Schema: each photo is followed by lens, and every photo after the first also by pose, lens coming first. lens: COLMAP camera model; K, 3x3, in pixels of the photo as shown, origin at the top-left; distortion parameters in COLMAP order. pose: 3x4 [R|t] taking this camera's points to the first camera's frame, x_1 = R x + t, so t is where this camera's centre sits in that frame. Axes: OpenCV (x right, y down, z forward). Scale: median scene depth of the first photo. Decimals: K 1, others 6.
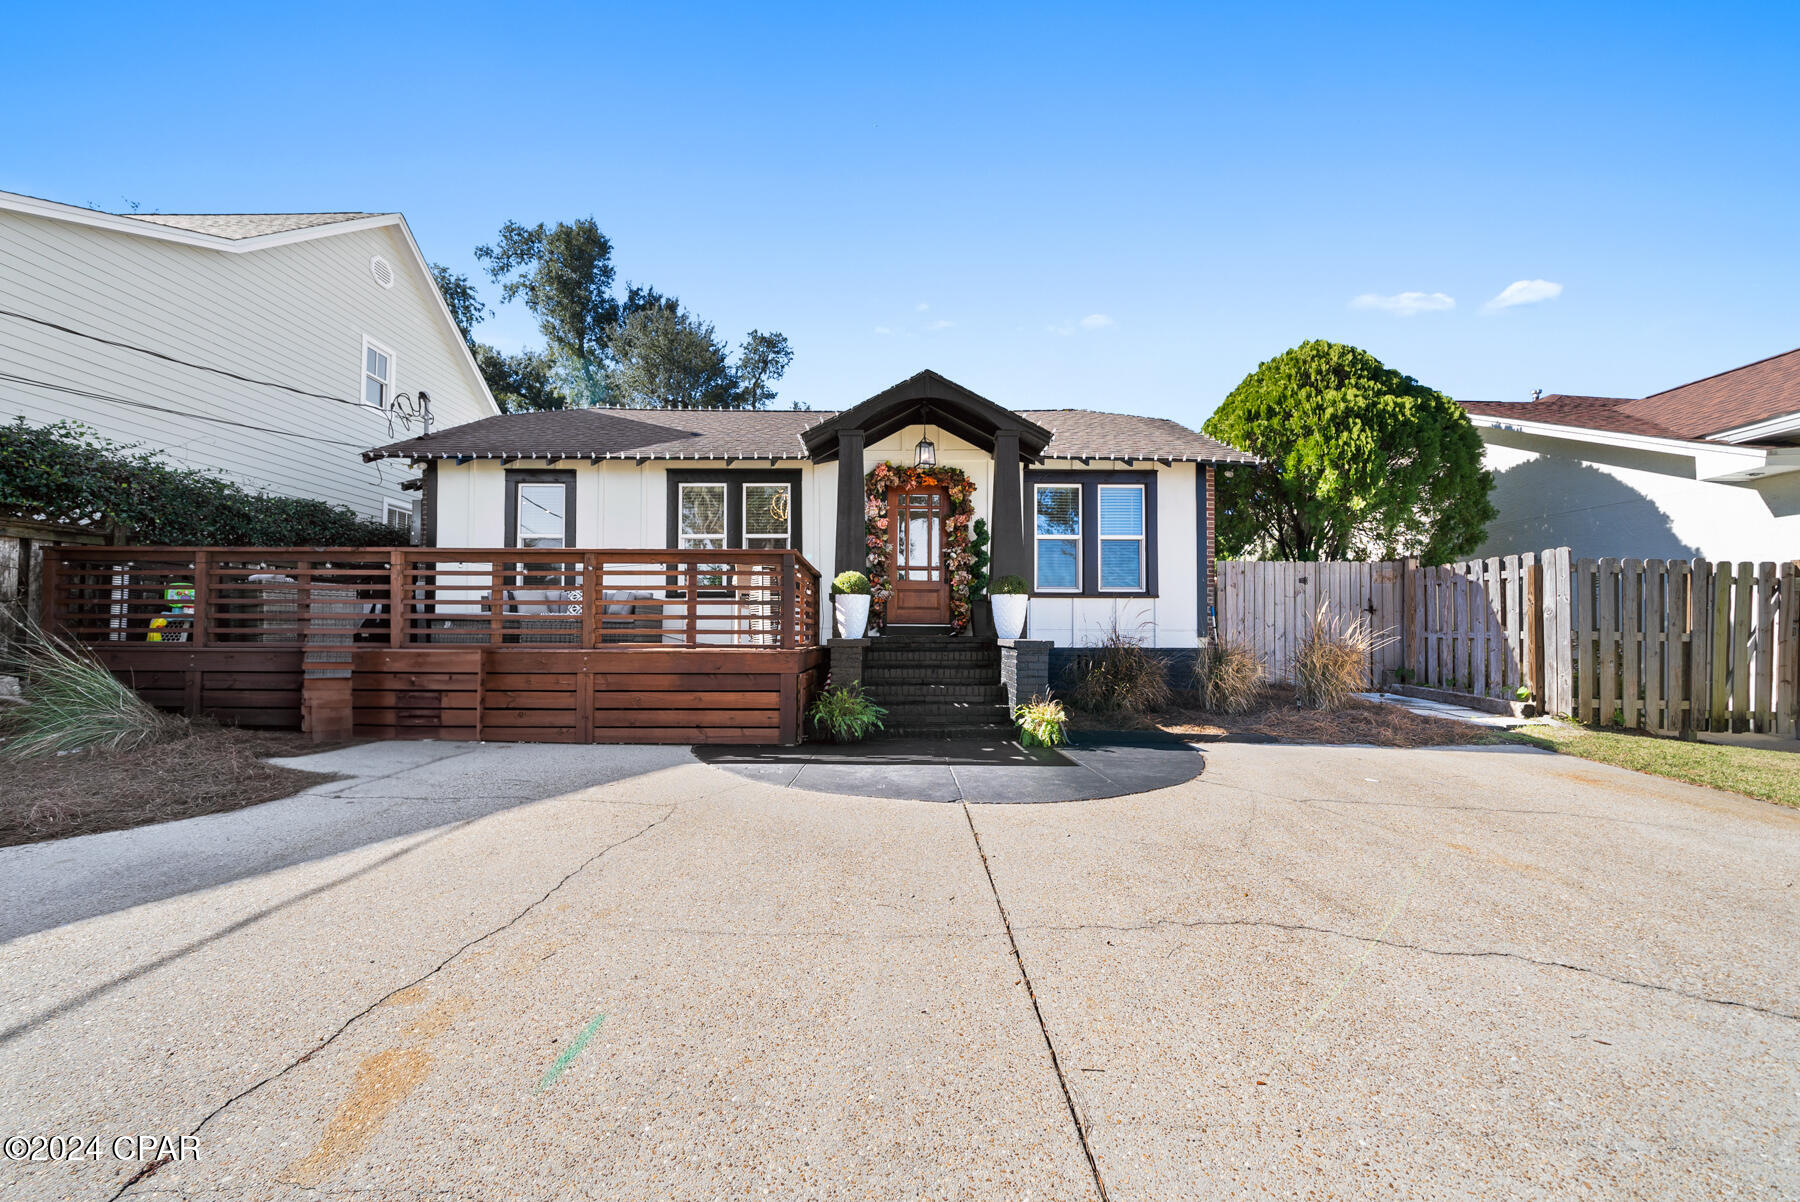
lens RADIAL K [[644.6, 0, 889.8], [0, 644.6, 642.7], [0, 0, 1]] dist [-0.005128, 0.000235]
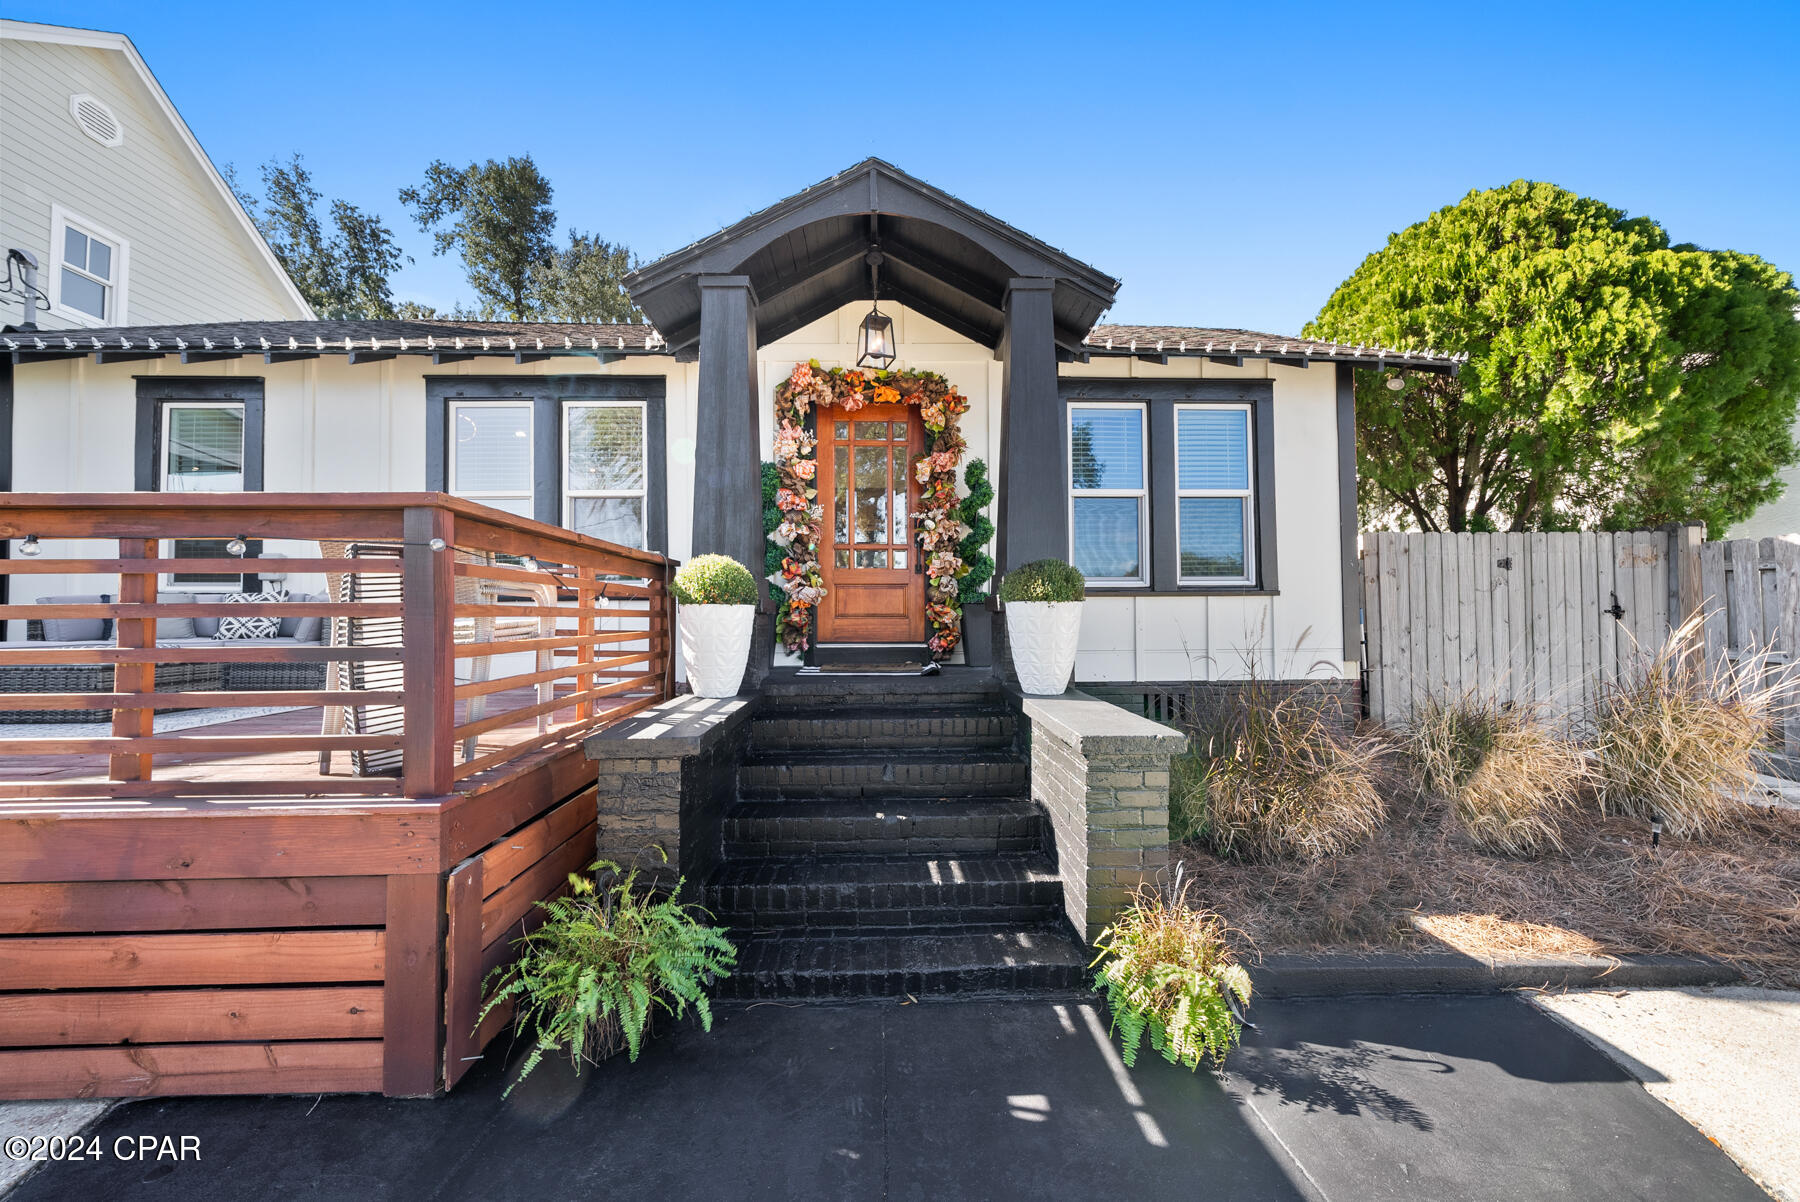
lens RADIAL K [[644.6, 0, 898.8], [0, 644.6, 602.0], [0, 0, 1]] dist [-0.005128, 0.000235]
pose [[0.999341, -0.008302, 0.035342, 0.050236], [0.009351, 0.999517, -0.029631, -0.050373], [-0.035079, 0.029941, 0.998936, 0.432460]]
